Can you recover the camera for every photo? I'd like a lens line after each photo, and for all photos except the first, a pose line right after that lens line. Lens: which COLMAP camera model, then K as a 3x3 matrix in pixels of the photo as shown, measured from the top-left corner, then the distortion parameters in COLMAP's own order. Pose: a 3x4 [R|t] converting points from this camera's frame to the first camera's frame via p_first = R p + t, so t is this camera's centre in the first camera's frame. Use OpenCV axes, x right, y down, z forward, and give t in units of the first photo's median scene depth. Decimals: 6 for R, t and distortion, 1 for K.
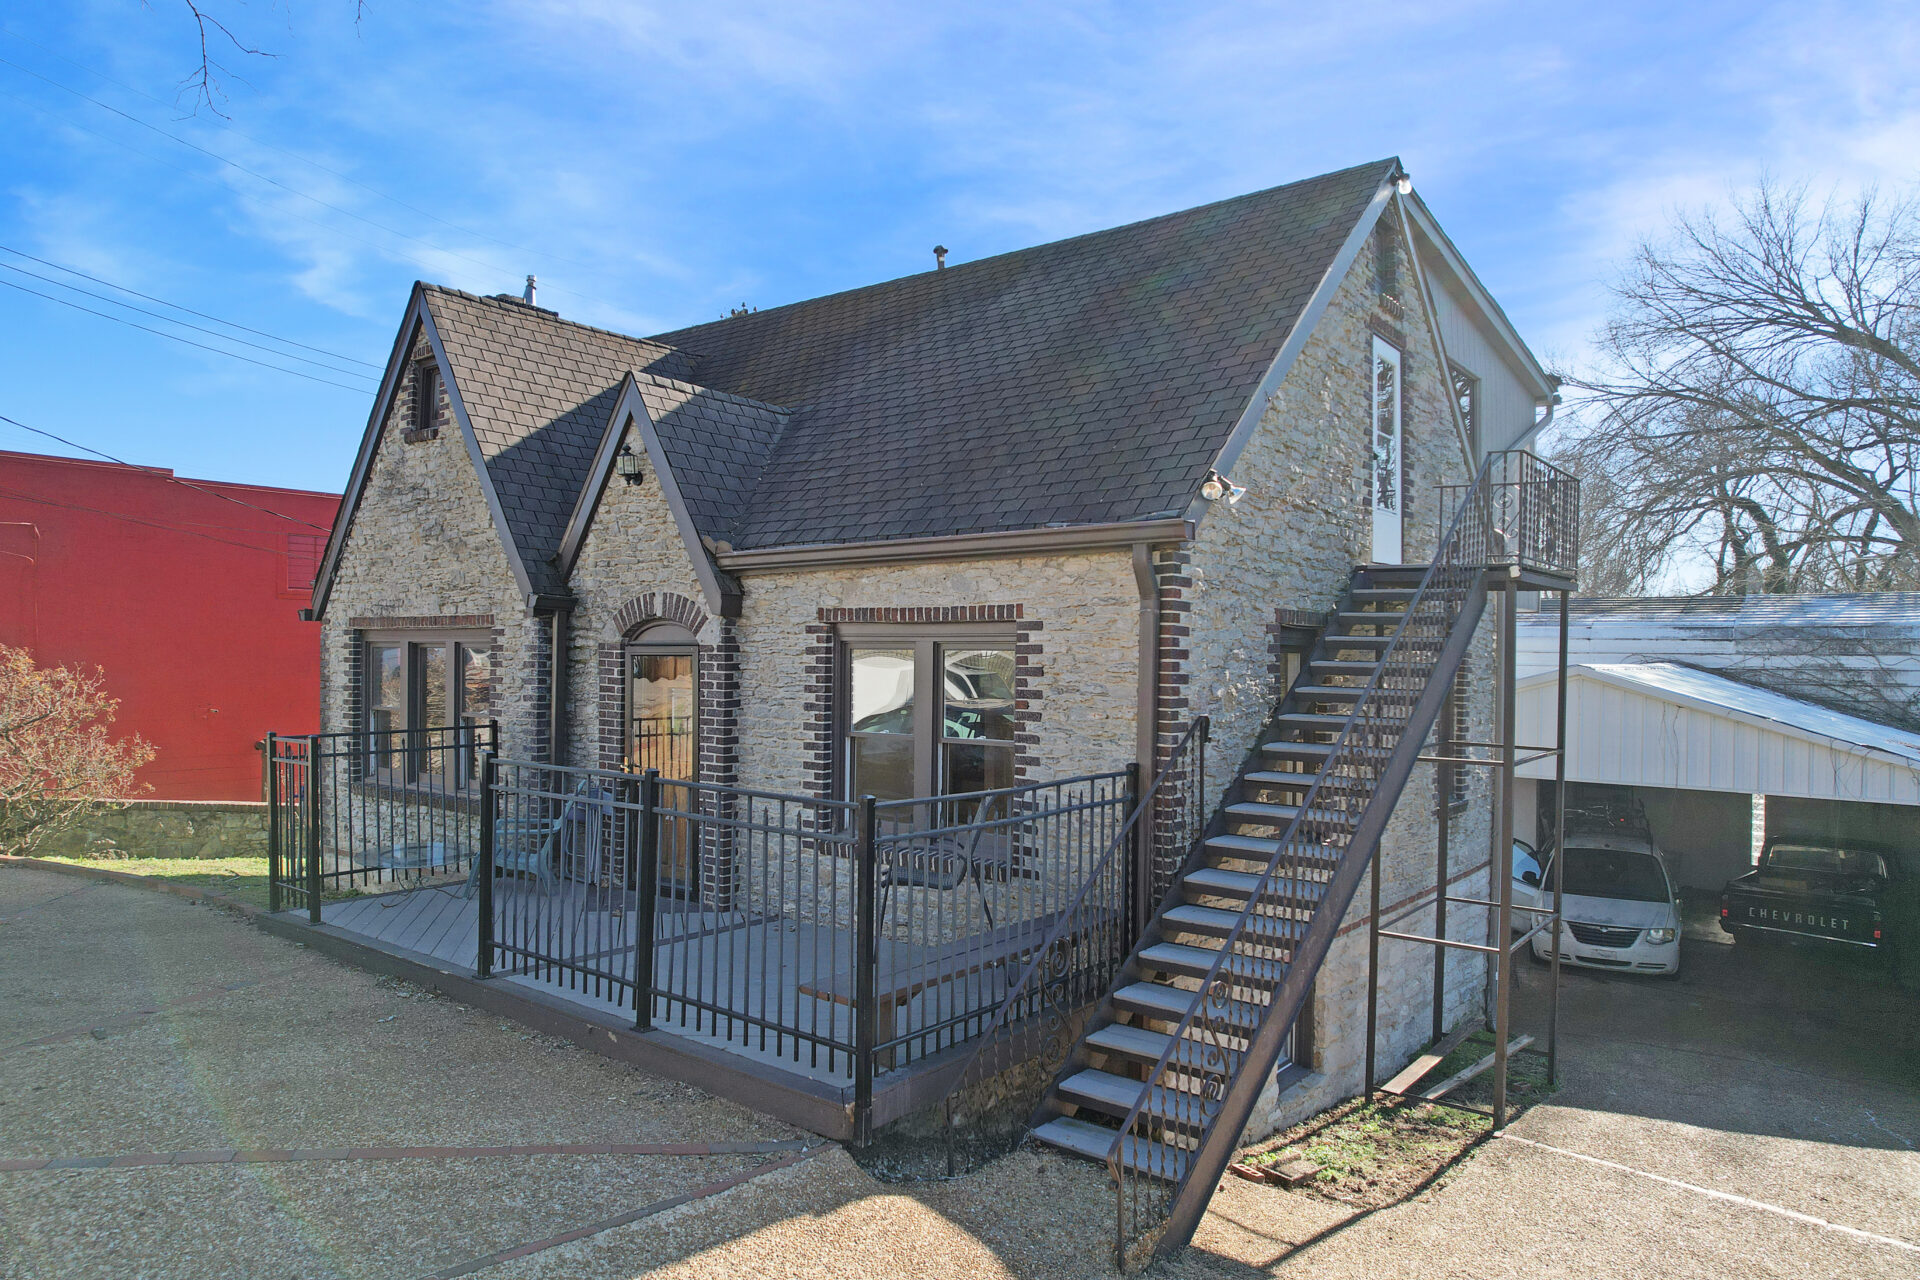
lens RADIAL K [[1224.5, 0, 960.0], [0, 1224.5, 640.0], [0, 0, 1]] dist [-0.055359, 0.051412]
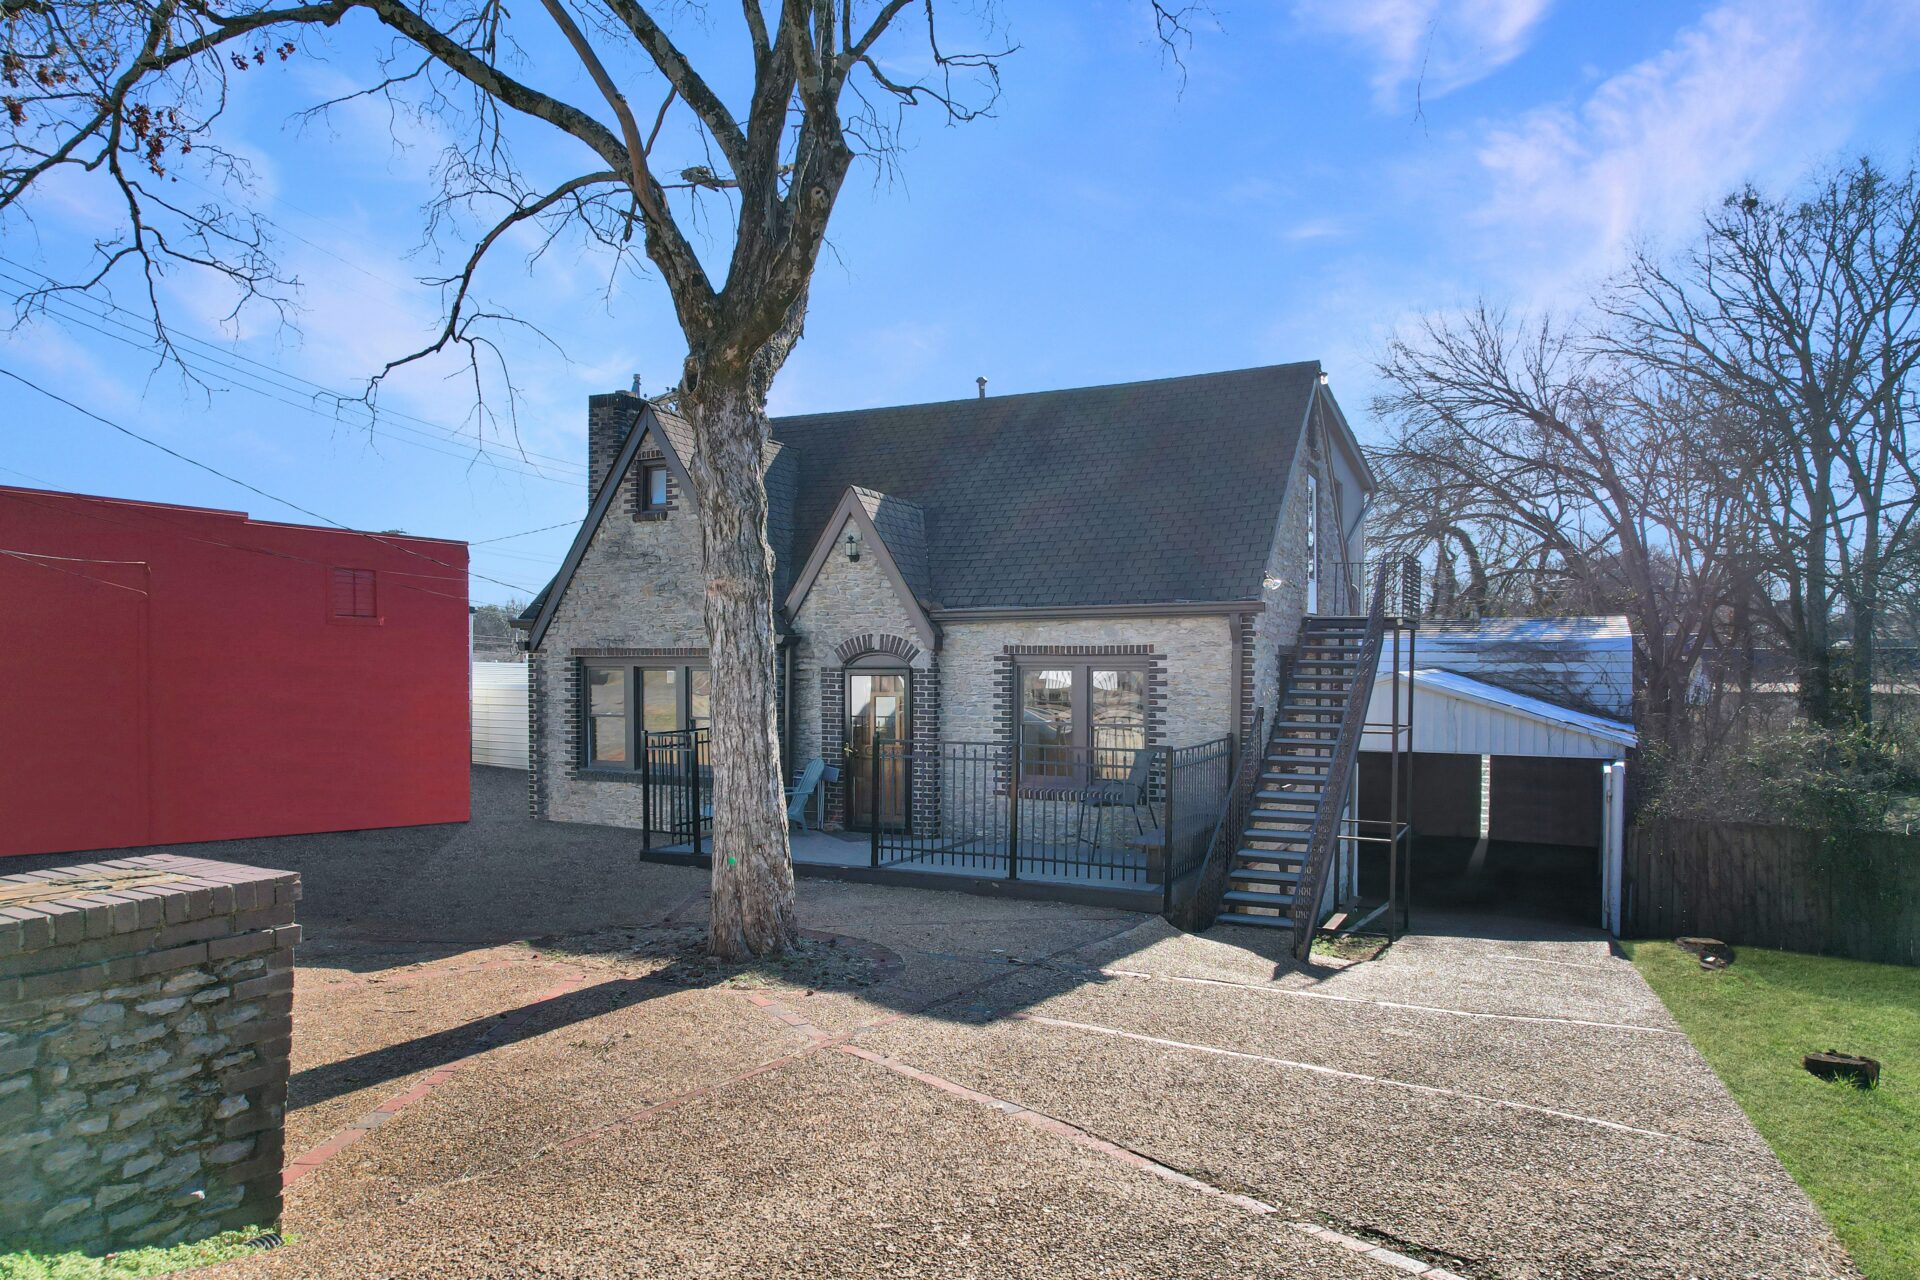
lens RADIAL K [[1234.9, 0, 959.6], [0, 1234.9, 663.7], [0, 0, 1]] dist [-0.025581, 0.002331]
pose [[0.978465, -0.009849, 0.206179, -0.452673], [0.006605, 0.999843, 0.016415, -0.025816], [-0.206308, -0.014700, 0.978377, -0.515083]]
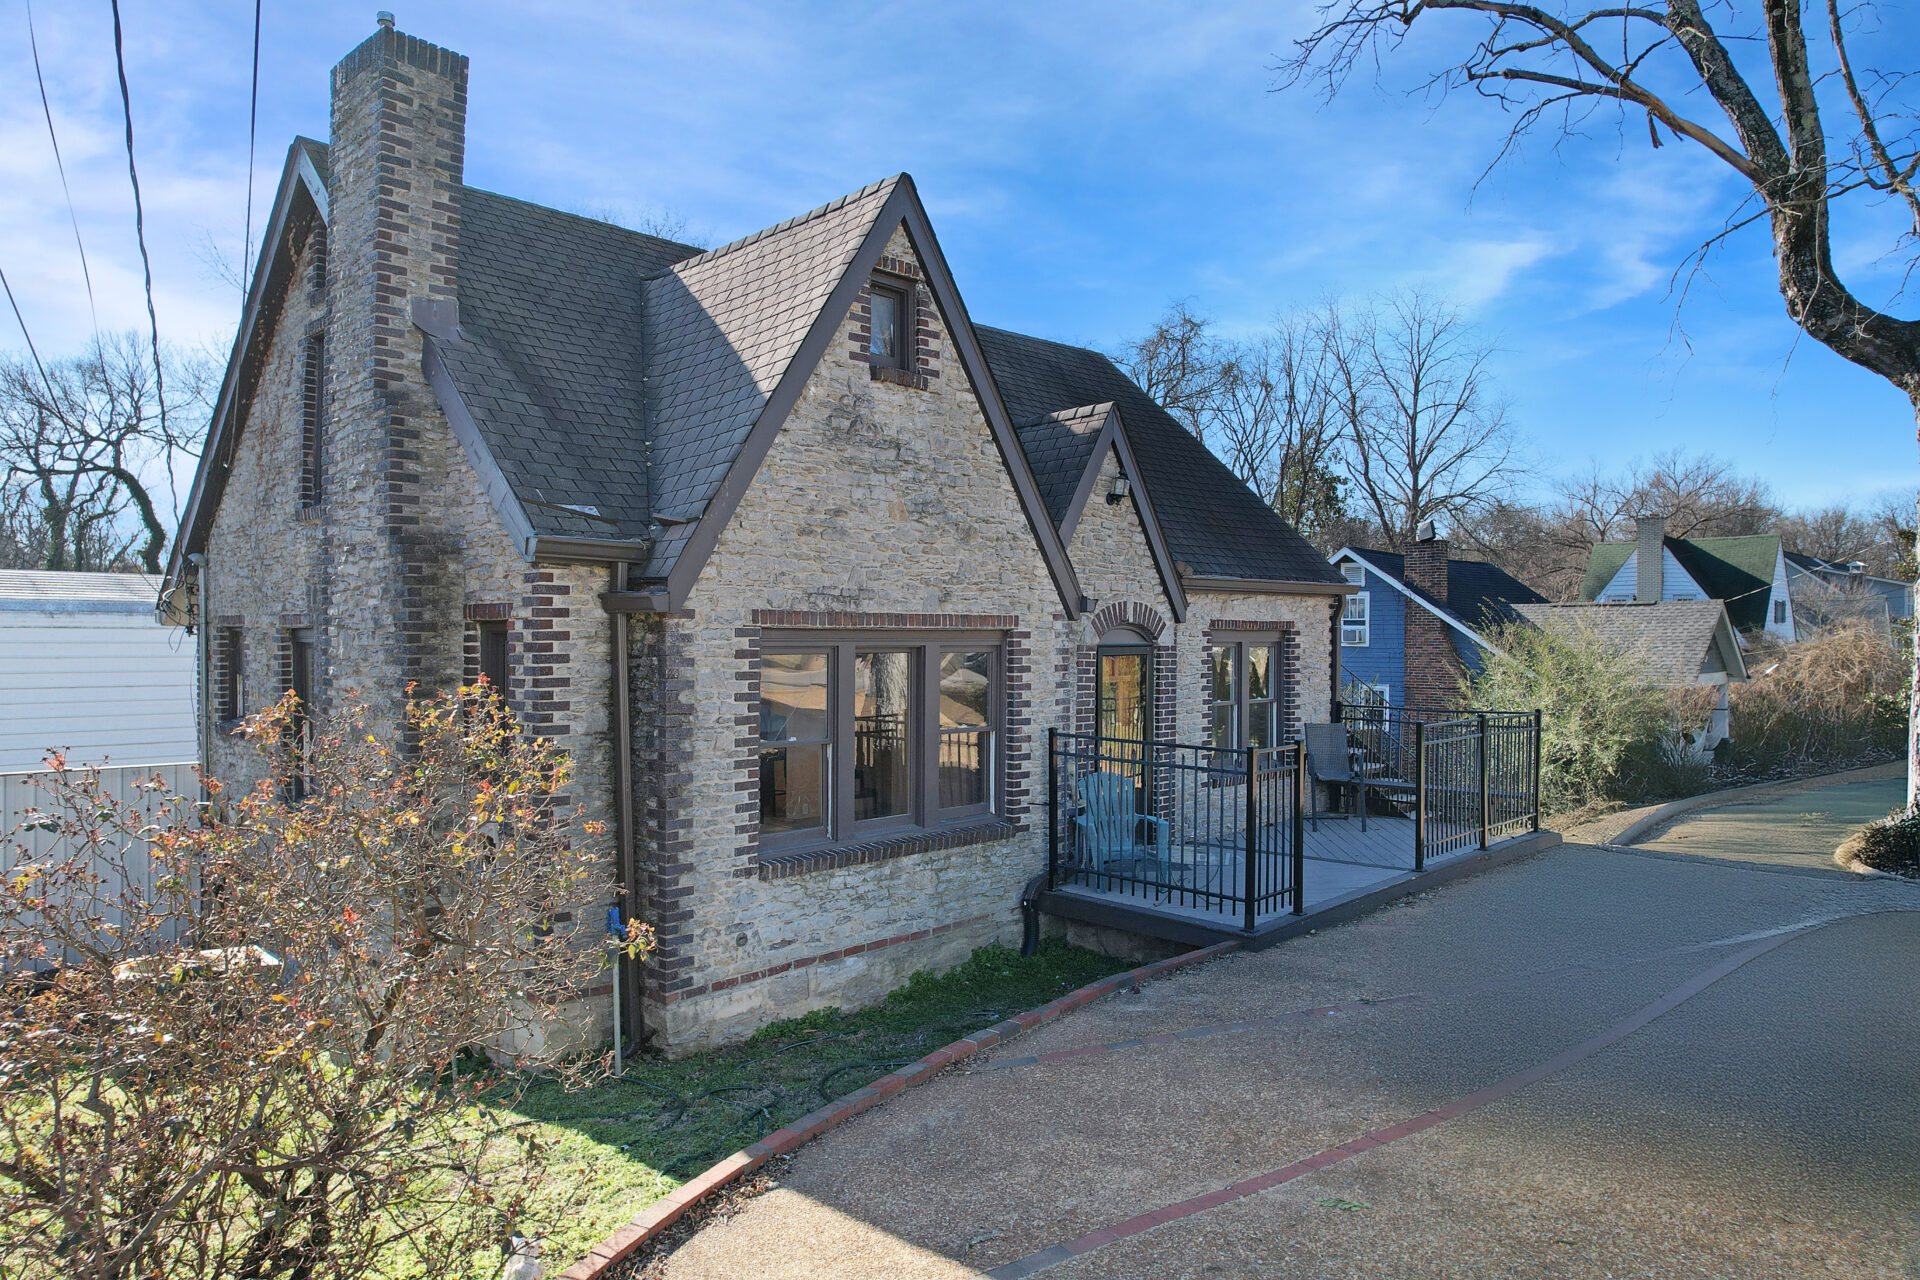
lens RADIAL K [[1234.9, 0, 959.6], [0, 1234.9, 663.7], [0, 0, 1]] dist [-0.025581, 0.002331]
pose [[0.097725, -0.029866, 0.994765, -1.417186], [-0.011428, 0.999450, 0.031129, -0.014126], [-0.995148, -0.014411, 0.097330, 1.024688]]
